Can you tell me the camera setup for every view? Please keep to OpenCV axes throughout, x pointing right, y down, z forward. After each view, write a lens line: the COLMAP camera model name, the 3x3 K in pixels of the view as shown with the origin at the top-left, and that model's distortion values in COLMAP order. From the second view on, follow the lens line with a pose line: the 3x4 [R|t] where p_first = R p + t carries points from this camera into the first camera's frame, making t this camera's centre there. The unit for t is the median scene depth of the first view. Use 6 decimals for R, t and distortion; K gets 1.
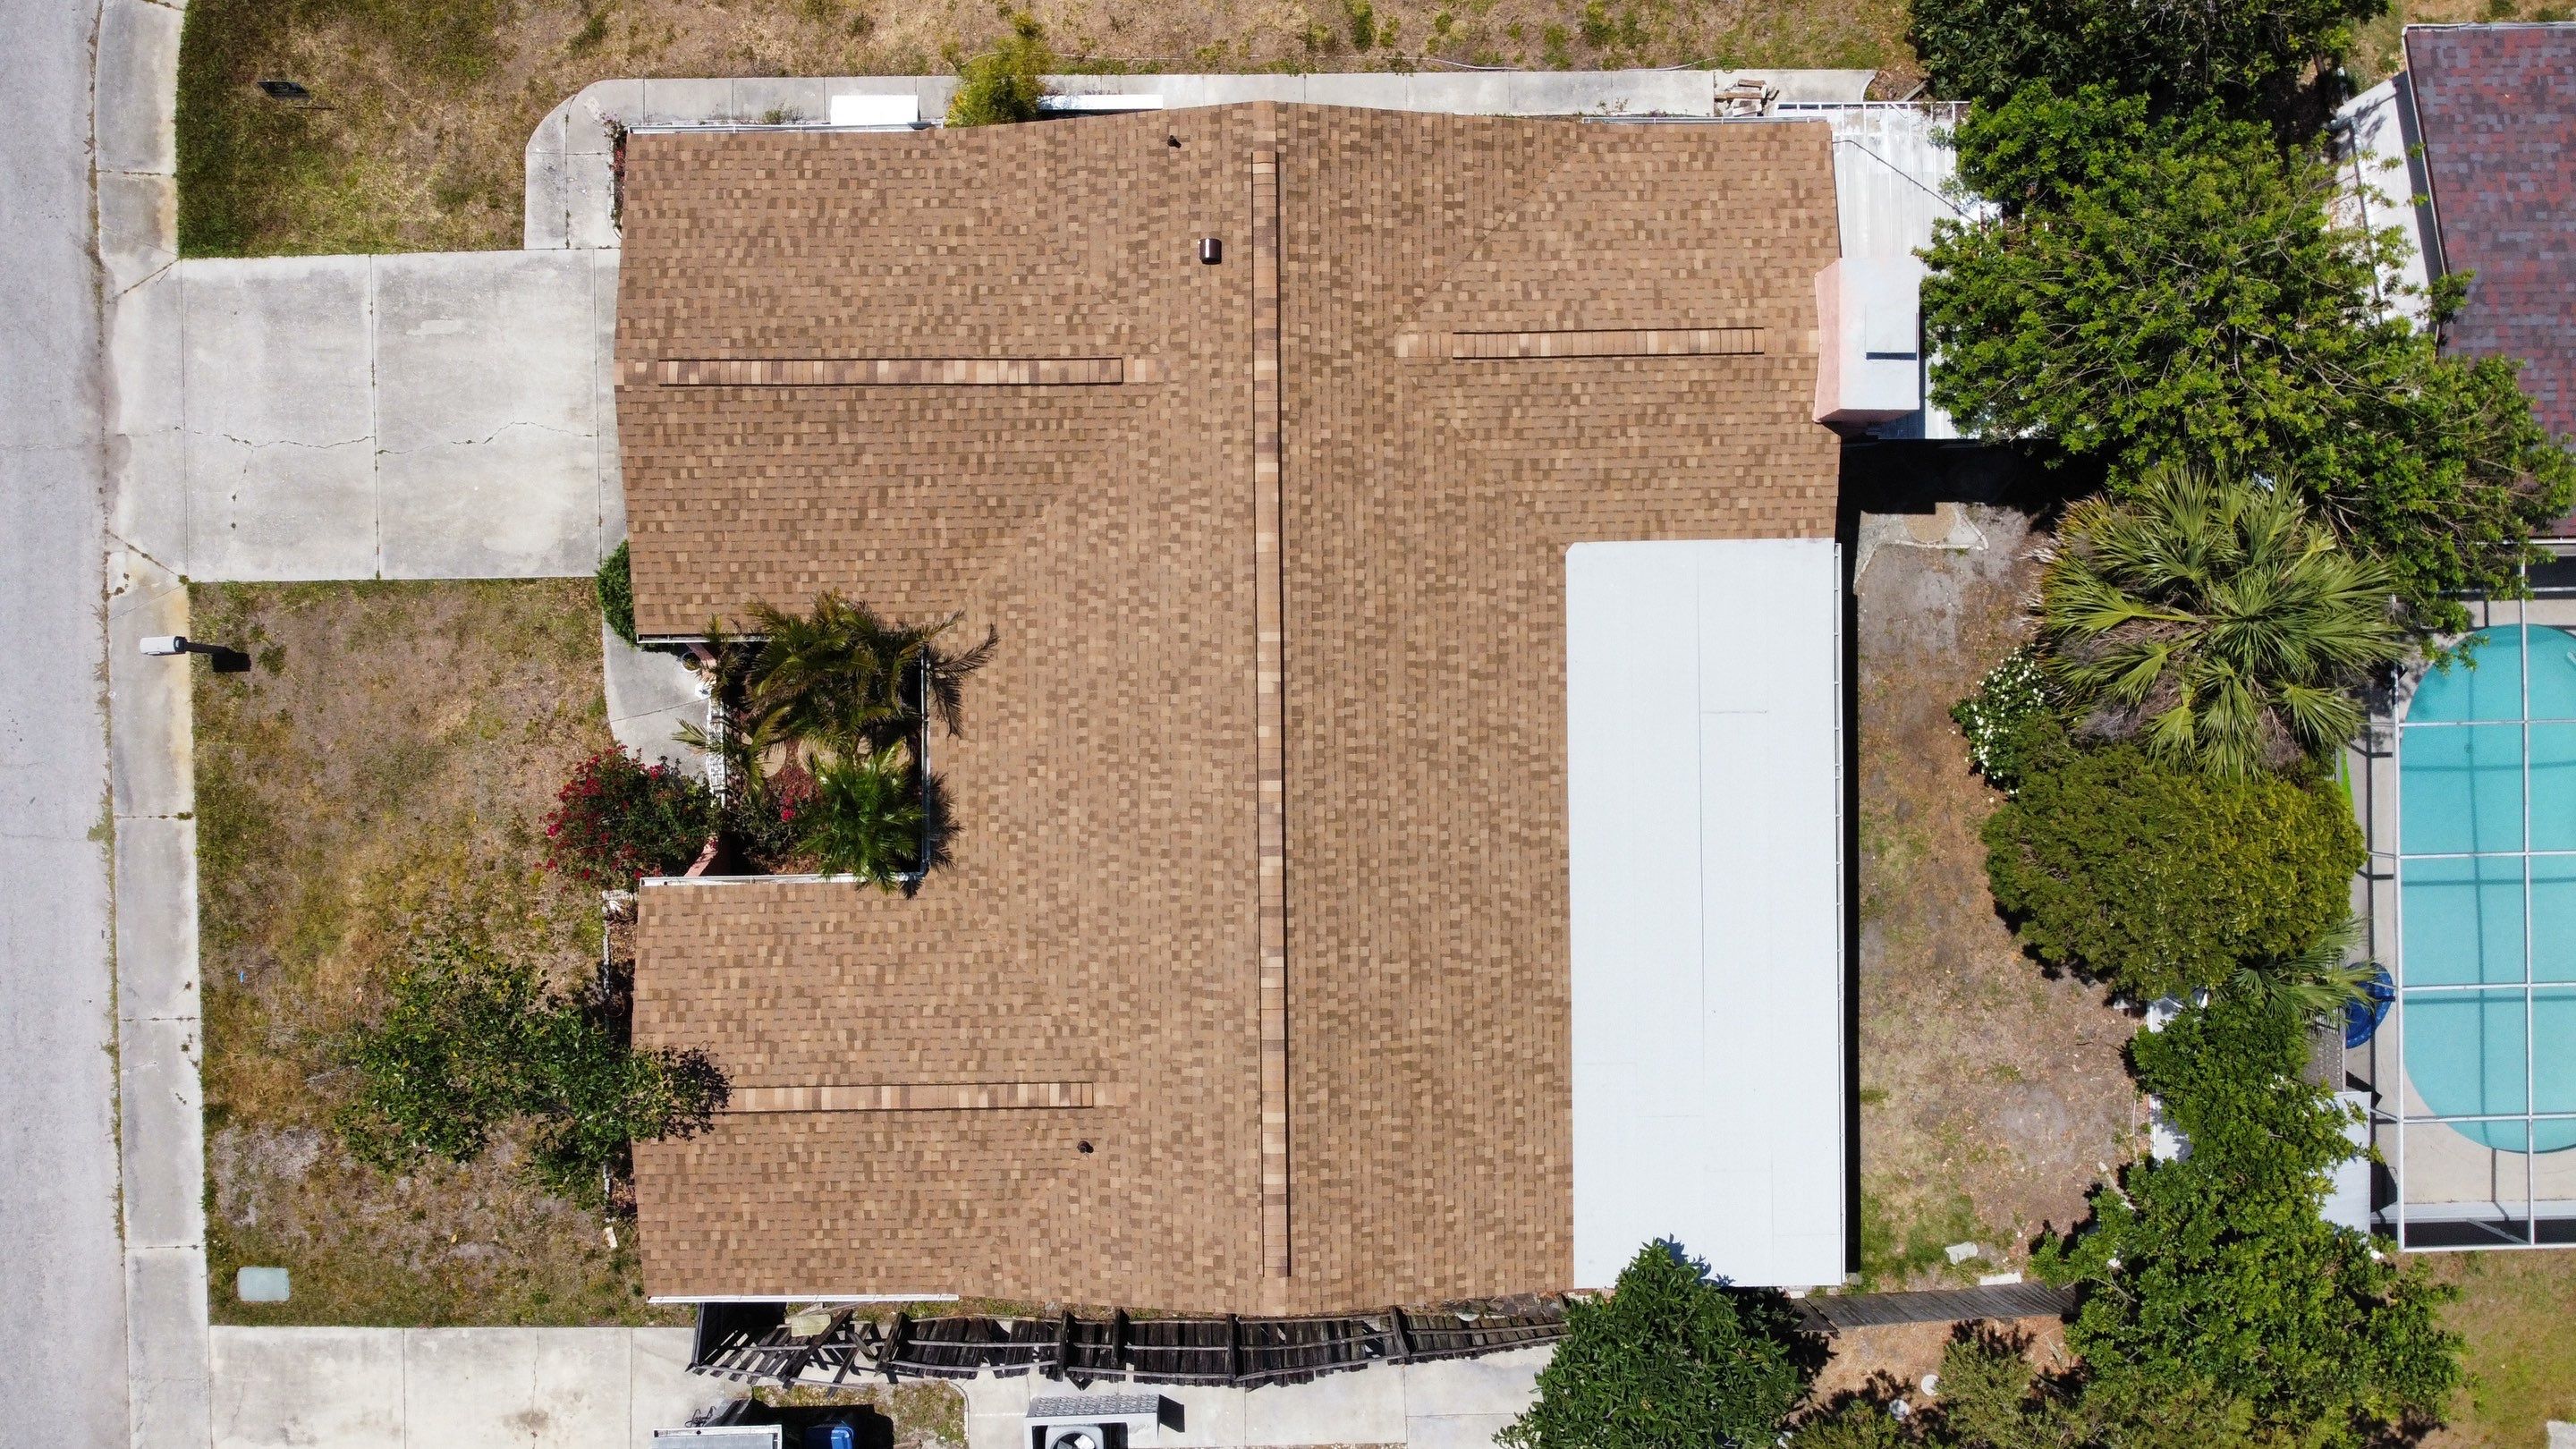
lens RADIAL K [[1950.3, 0, 1259.2], [0, 1950.3, 687.9], [0, 0, 1]] dist [0.023971, -0.046805]
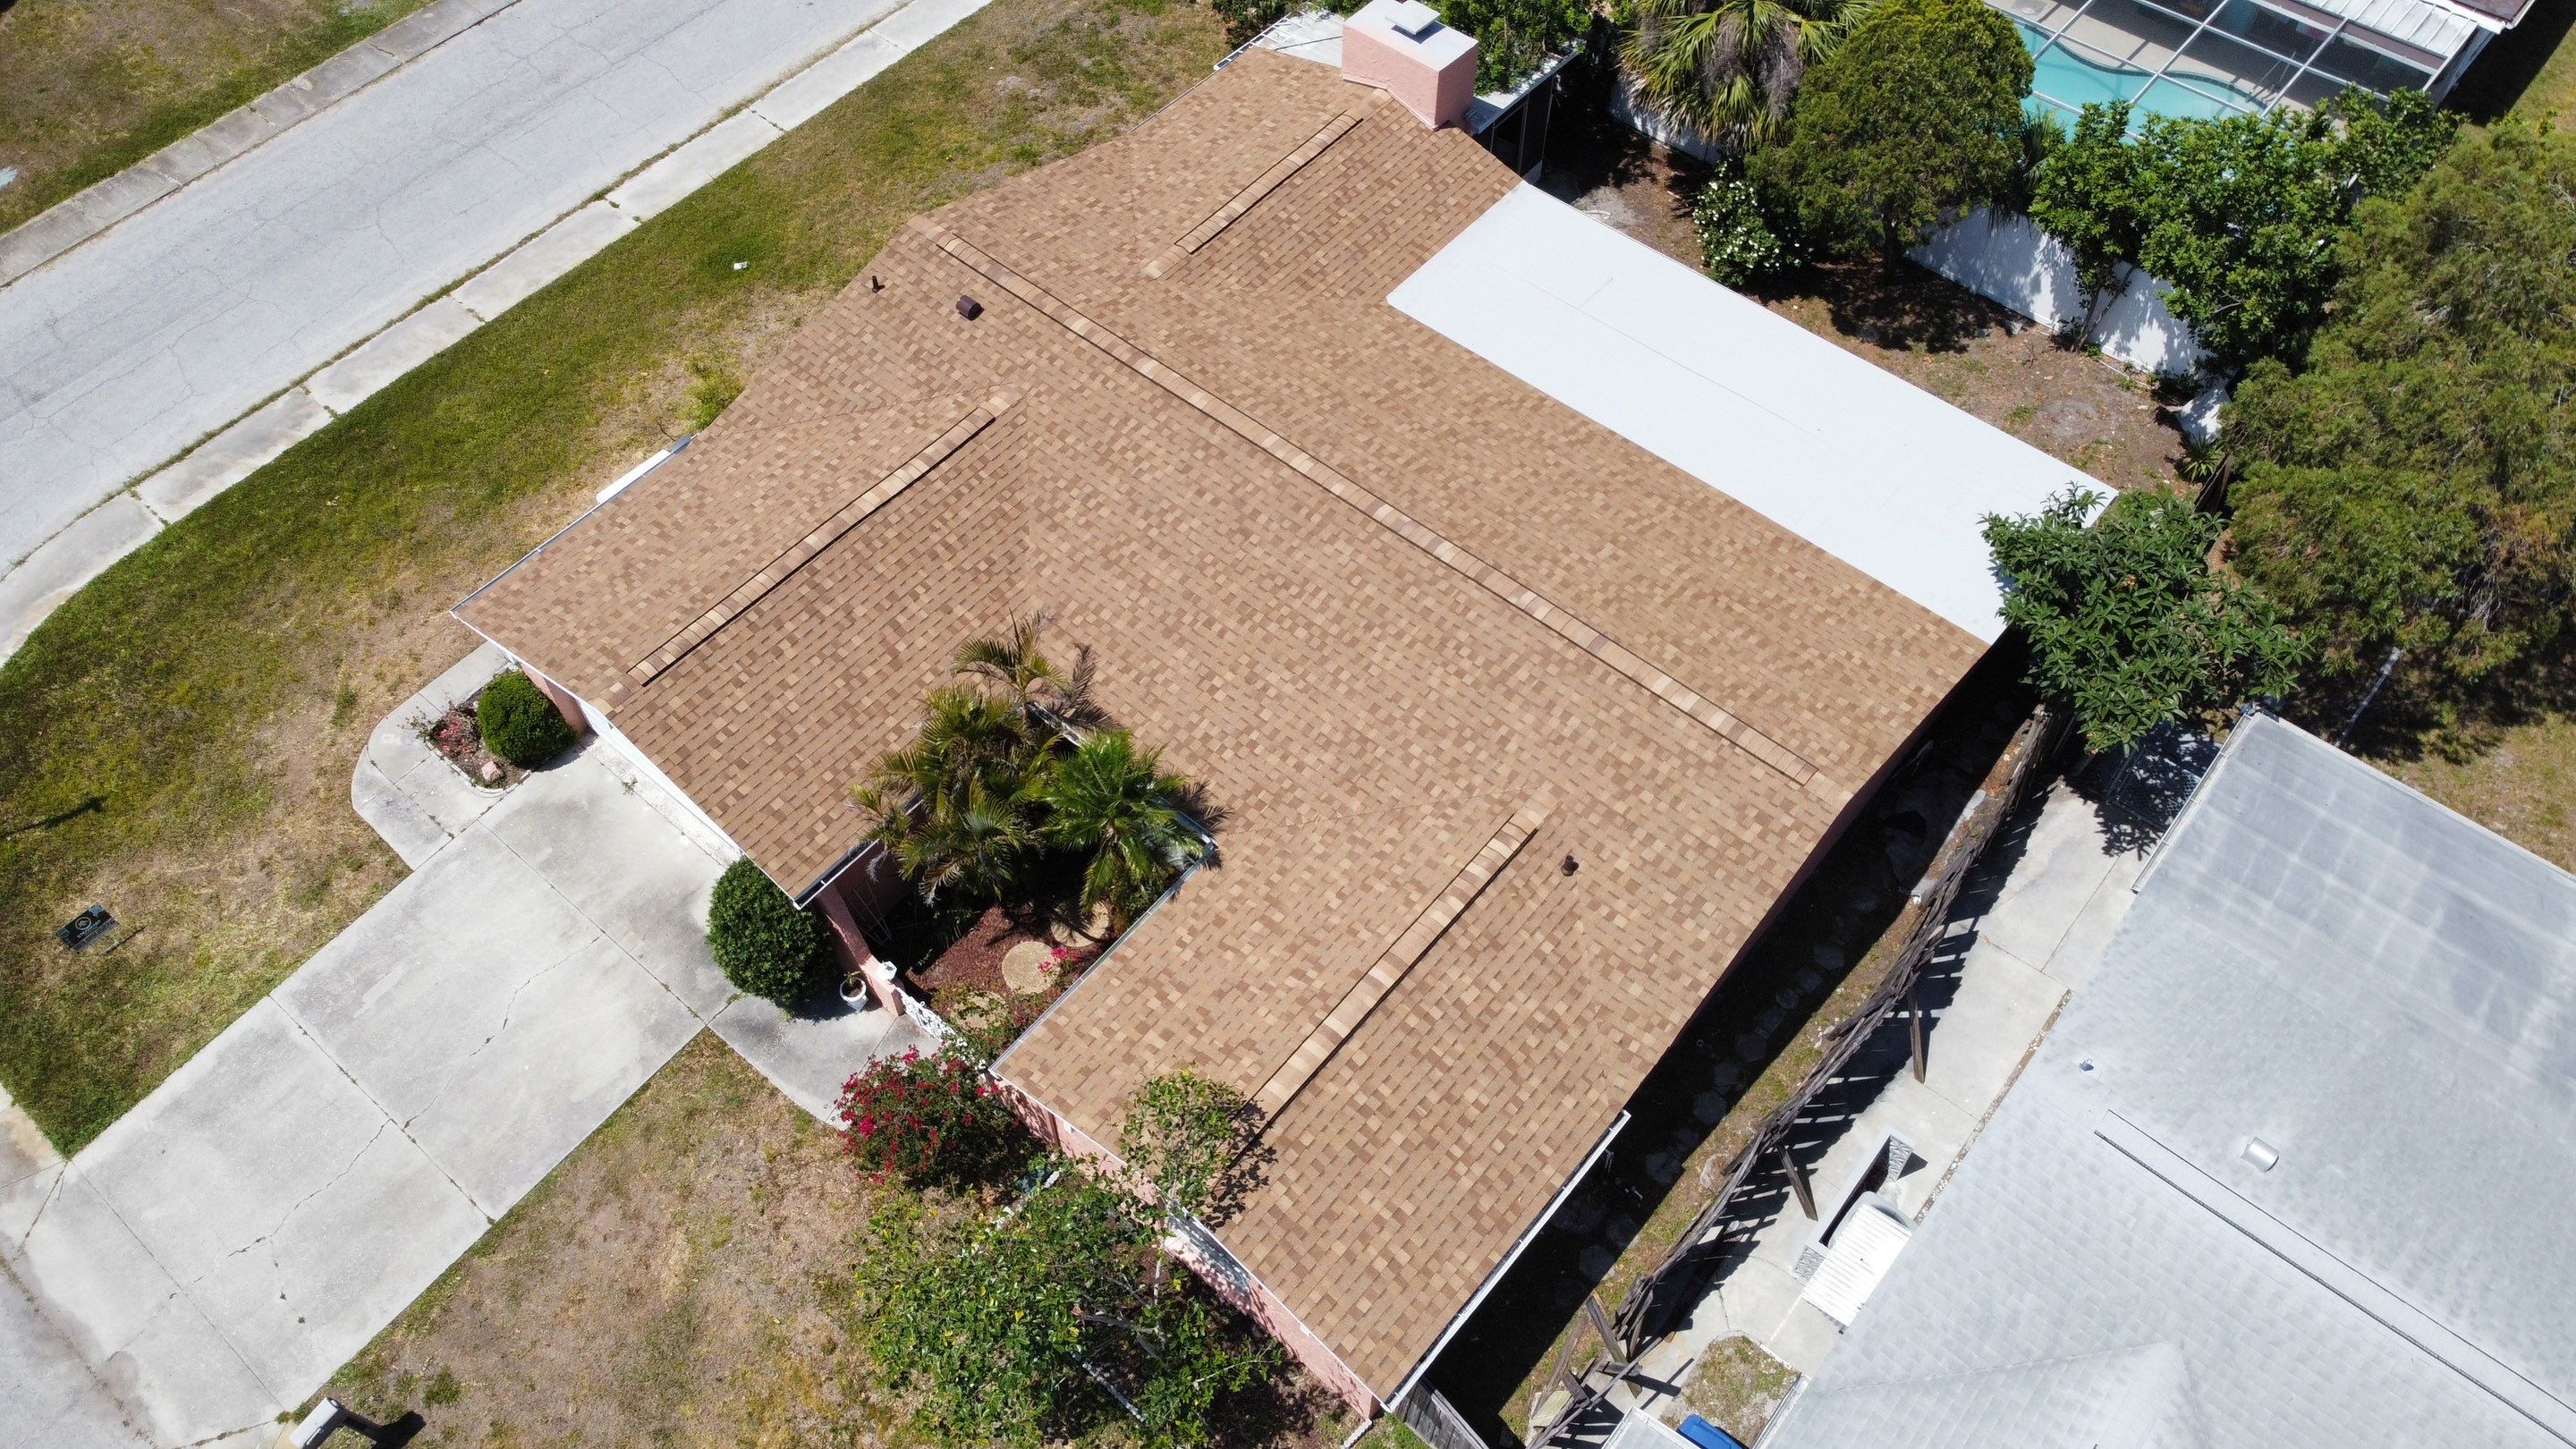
lens RADIAL K [[1950.3, 0, 1237.0], [0, 1950.3, 681.3], [0, 0, 1]] dist [0.023971, -0.046805]
pose [[0.665441, -0.605069, 0.437127, -0.511683], [0.746326, 0.528633, -0.404407, 0.426070], [0.013614, 0.595348, 0.803352, 0.236047]]
